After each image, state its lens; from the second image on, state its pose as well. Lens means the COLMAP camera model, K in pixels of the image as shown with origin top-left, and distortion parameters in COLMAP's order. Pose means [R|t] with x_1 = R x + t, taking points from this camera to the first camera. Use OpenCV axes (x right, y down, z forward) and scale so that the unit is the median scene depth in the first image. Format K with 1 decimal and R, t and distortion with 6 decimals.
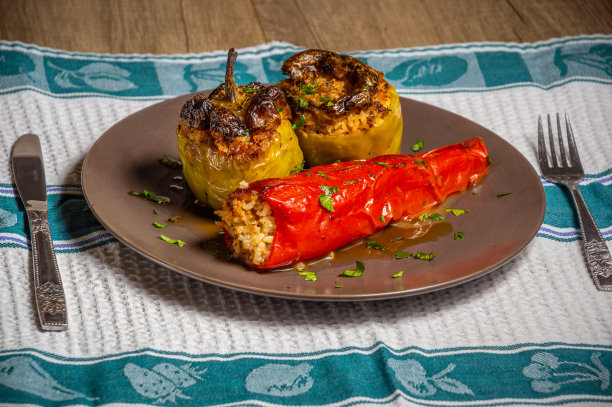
lens RADIAL K [[3179.9, 0, 306.0], [0, 3179.9, 203.5], [0, 0, 1]] dist [3.586073, -0.502468]
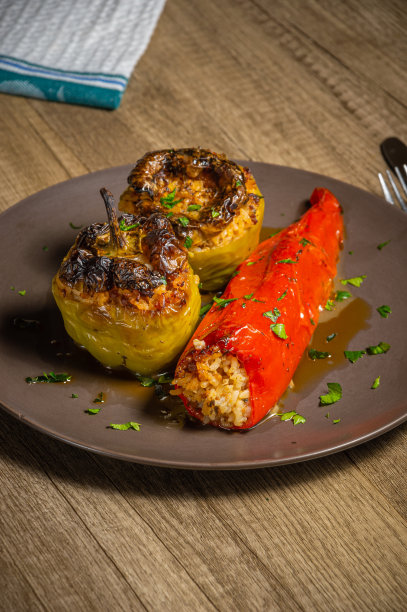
lens RADIAL K [[3179.9, 0, 203.5], [0, 3179.9, 306.0], [0, 0, 1]] dist [3.586073, -0.502468]
pose [[0.879751, -0.314928, 0.356172, -0.318545], [0.251565, 0.944033, 0.213346, -0.196956], [-0.403427, -0.098091, 0.909739, 0.198838]]
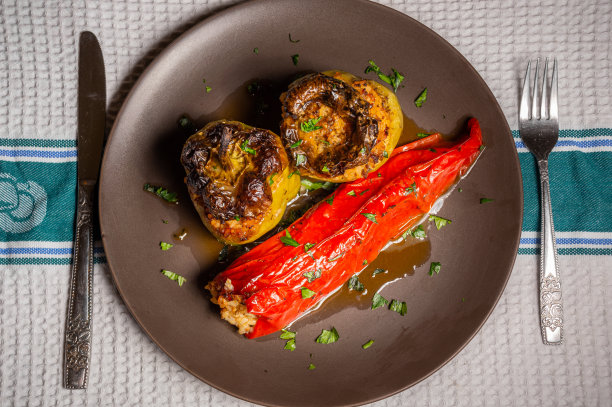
lens RADIAL K [[882.3, 0, 326.0], [0, 882.3, 203.6], [0, 0, 1]] dist [0.138187, 0.020164]
pose [[0.993442, 0.110394, -0.029753, 0.017404], [-0.044264, 0.611294, 0.790165, -0.247693], [0.105417, -0.783666, 0.612172, 0.824005]]
